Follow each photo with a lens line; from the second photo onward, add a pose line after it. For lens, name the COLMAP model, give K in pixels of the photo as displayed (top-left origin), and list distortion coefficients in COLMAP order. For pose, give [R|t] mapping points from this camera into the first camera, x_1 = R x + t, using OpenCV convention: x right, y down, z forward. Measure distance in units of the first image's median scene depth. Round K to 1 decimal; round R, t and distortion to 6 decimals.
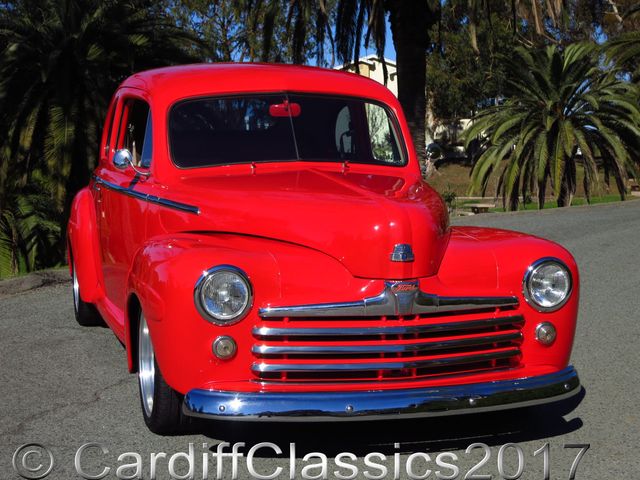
lens RADIAL K [[1236.6, 0, 320.0], [0, 1236.6, 240.0], [0, 0, 1]] dist [-0.171842, 0.009698]
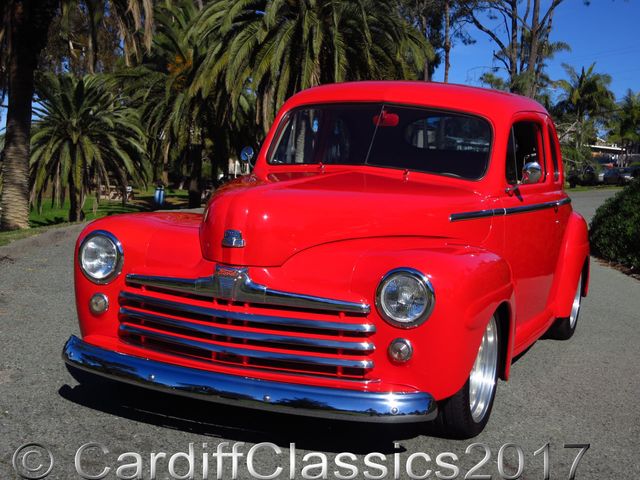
lens RADIAL K [[1000.9, 0, 320.0], [0, 1000.9, 240.0], [0, 0, 1]] dist [-0.157123, -0.022747]
pose [[0.860533, 0.030901, 0.508457, -0.656027], [-0.033741, 0.999424, -0.003634, 0.018802], [-0.508276, -0.014028, 0.861080, 0.143031]]
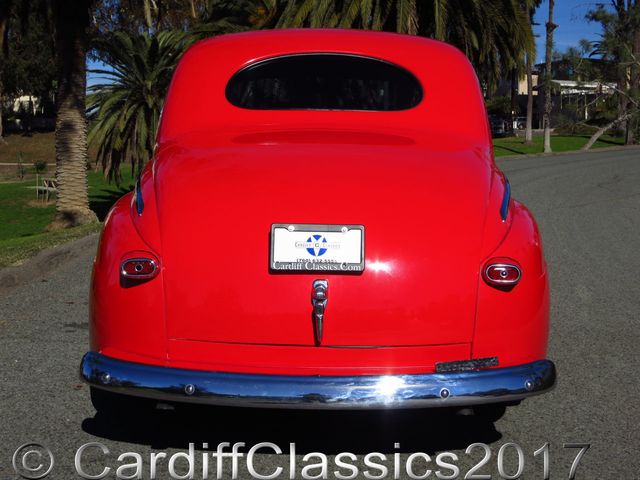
lens RADIAL K [[1000.9, 0, 320.0], [0, 1000.9, 240.0], [0, 0, 1]] dist [-0.157123, -0.022747]
pose [[0.907300, -0.025422, 0.419714, -0.364392], [0.006497, 0.998899, 0.046459, -0.060514], [-0.420433, -0.039425, 0.906467, 0.687478]]
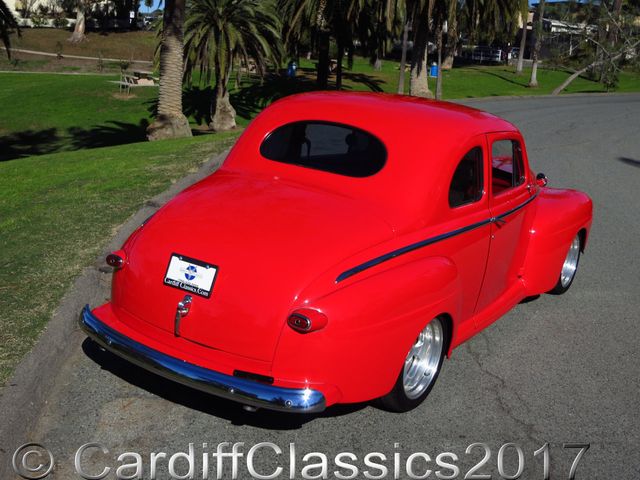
lens RADIAL K [[846.5, 0, 321.1], [0, 846.5, 232.1], [0, 0, 1]] dist [-0.092775, -0.050001]
pose [[0.913644, -0.002141, 0.406509, -0.654013], [-0.069428, 0.984472, 0.161227, -0.148404], [-0.400542, -0.175527, 0.899309, 0.253213]]
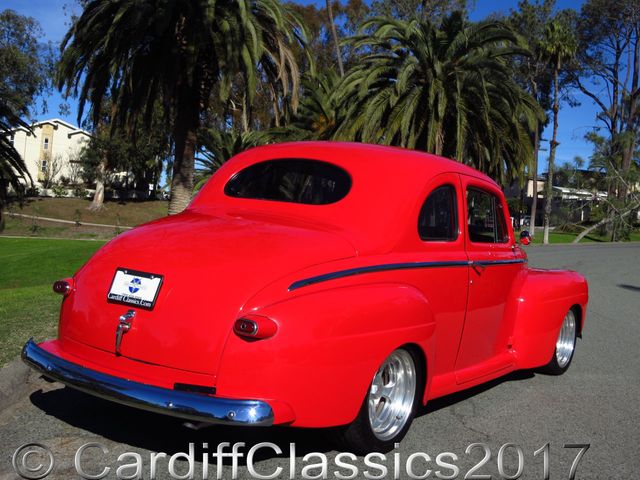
lens RADIAL K [[846.5, 0, 321.1], [0, 846.5, 232.1], [0, 0, 1]] dist [-0.092775, -0.050001]
pose [[0.922117, 0.072745, 0.380010, -0.589027], [-0.061349, 0.997231, -0.042031, -0.023474], [-0.382016, 0.015444, 0.924027, 0.262394]]
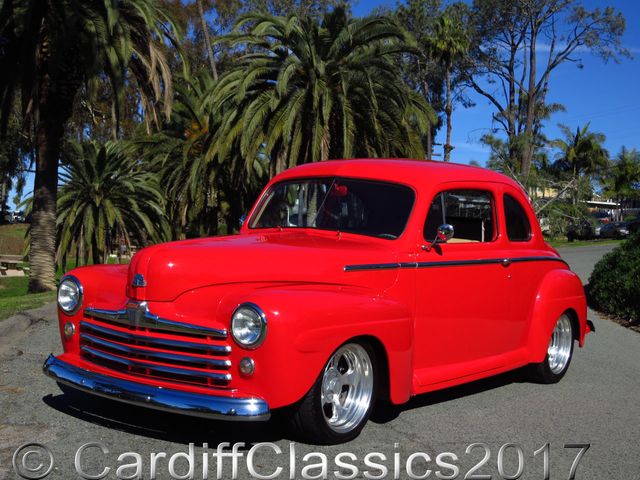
lens RADIAL K [[955.9, 0, 320.0], [0, 955.9, 240.0], [0, 0, 1]] dist [-0.153829, 0.026626]
pose [[0.865869, 0.049322, 0.497833, -0.678887], [-0.022028, 0.997922, -0.060555, 0.010674], [-0.499785, 0.041466, 0.865156, 0.126272]]
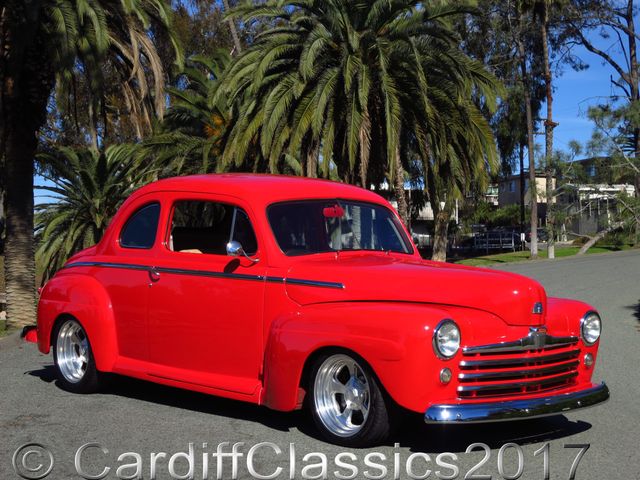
lens RADIAL K [[1236.6, 0, 320.0], [0, 1236.6, 240.0], [0, 0, 1]] dist [-0.171842, 0.009698]
pose [[0.903931, 0.002740, 0.427670, -0.593691], [0.030907, 0.996946, -0.071712, 0.019385], [-0.426560, 0.078040, 0.901086, -0.188802]]
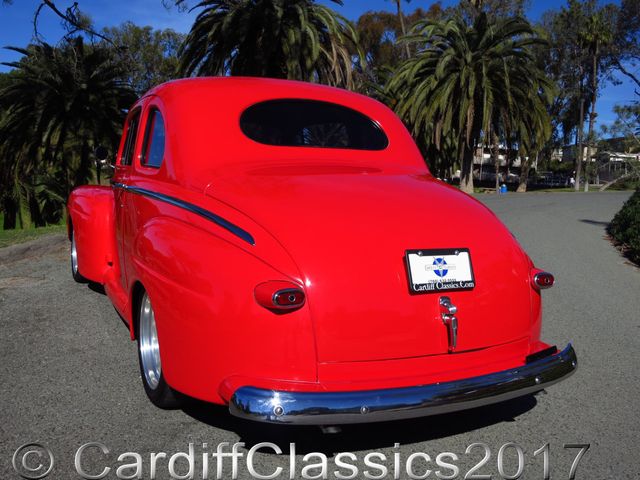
lens RADIAL K [[653.4, 0, 320.0], [0, 653.4, 240.0], [0, 0, 1]] dist [-0.064927, 0.003268]
pose [[0.972394, 0.039186, 0.230029, -0.311928], [-0.049020, 0.998105, 0.037193, 0.016736], [-0.228136, -0.047442, 0.972473, -0.018776]]
